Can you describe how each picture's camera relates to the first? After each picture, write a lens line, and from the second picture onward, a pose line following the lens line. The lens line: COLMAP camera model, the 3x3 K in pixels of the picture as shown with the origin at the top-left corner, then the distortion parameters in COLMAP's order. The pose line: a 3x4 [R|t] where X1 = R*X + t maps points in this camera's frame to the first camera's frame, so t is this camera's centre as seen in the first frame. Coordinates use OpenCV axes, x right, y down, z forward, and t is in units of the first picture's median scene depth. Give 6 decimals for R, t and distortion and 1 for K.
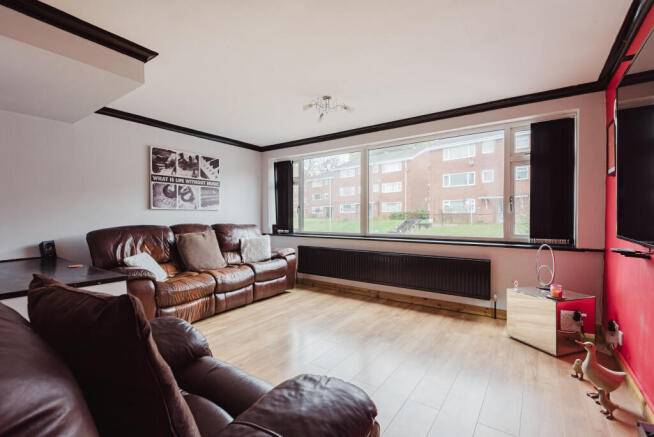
lens RADIAL K [[296.3, 0, 326.7], [0, 296.3, 220.9], [0, 0, 1]] dist [0.011064, -0.008182]
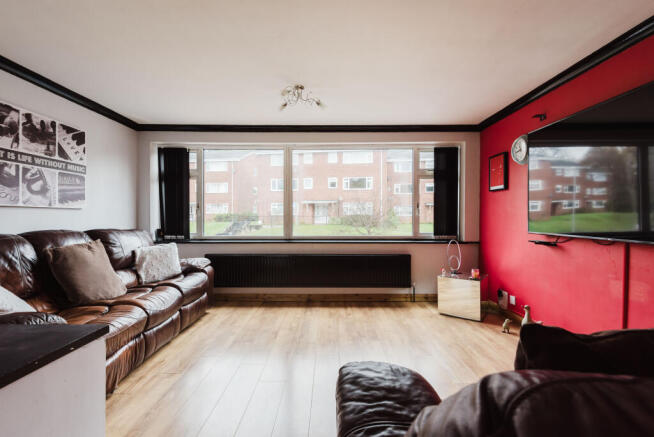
lens RADIAL K [[296.3, 0, 322.7], [0, 296.3, 219.8], [0, 0, 1]] dist [0.011064, -0.008182]
pose [[0.821214, -0.001328, 0.570619, -0.349601], [0.006743, 0.999950, -0.007377, -0.003090], [-0.570581, 0.009906, 0.821182, 0.167060]]
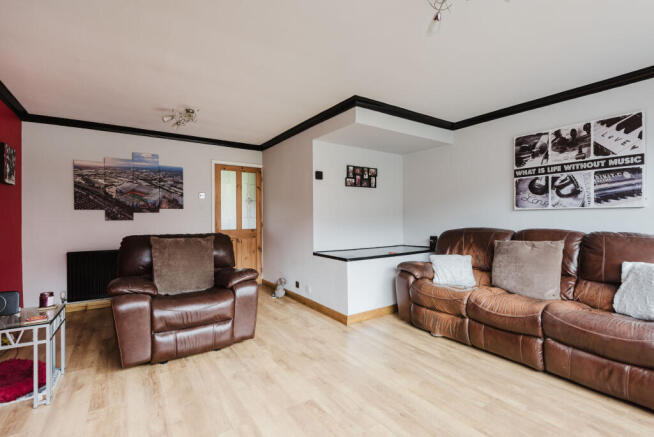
lens RADIAL K [[296.3, 0, 324.0], [0, 296.3, 219.1], [0, 0, 1]] dist [0.011064, -0.008182]
pose [[-0.350142, 0.006812, -0.936672, 0.393979], [-0.011290, 0.999870, 0.011492, -0.015863], [0.936629, 0.014599, -0.350019, 0.743603]]
